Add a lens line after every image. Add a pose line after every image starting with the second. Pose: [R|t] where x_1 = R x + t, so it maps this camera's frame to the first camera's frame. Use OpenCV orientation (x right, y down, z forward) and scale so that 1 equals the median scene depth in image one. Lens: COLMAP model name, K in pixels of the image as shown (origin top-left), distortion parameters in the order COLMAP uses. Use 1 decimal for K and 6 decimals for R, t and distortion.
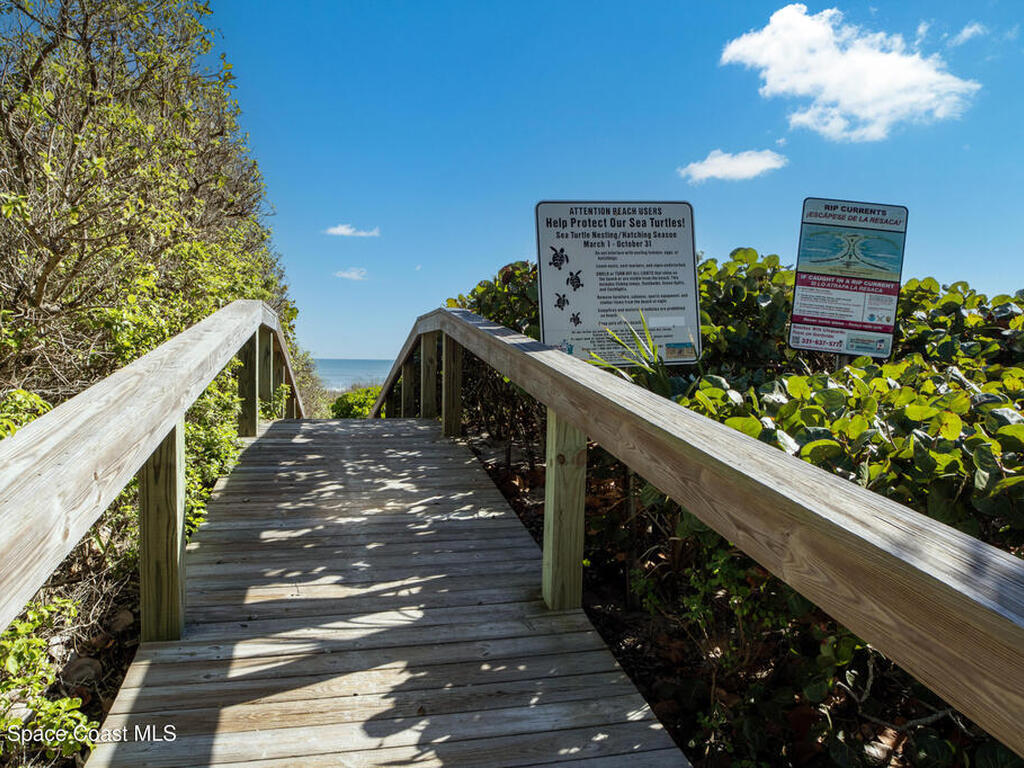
lens RADIAL K [[708.5, 0, 512.5], [0, 708.5, 384.2], [0, 0, 1]] dist [-0.049017, 0.013482]
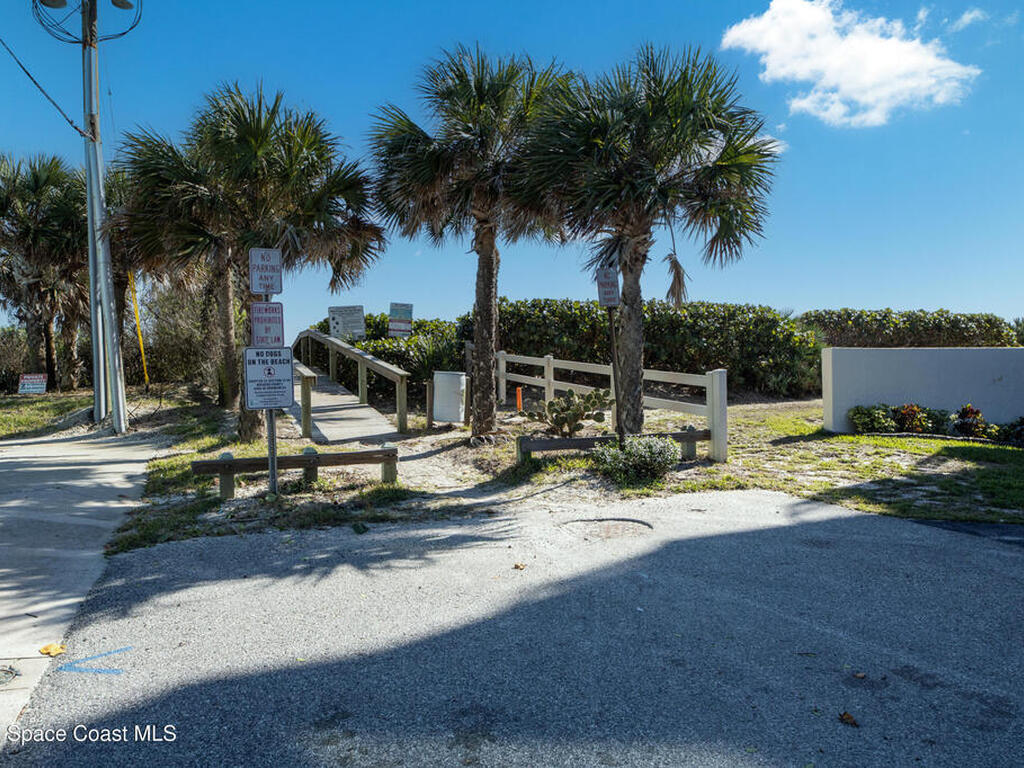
lens RADIAL K [[708.5, 0, 510.6], [0, 708.5, 386.2], [0, 0, 1]] dist [-0.049017, 0.013482]
pose [[0.981428, -0.044042, 0.186707, 0.306867], [0.049389, 0.998489, -0.024080, 0.426356], [-0.185364, 0.032854, 0.982121, -3.658337]]
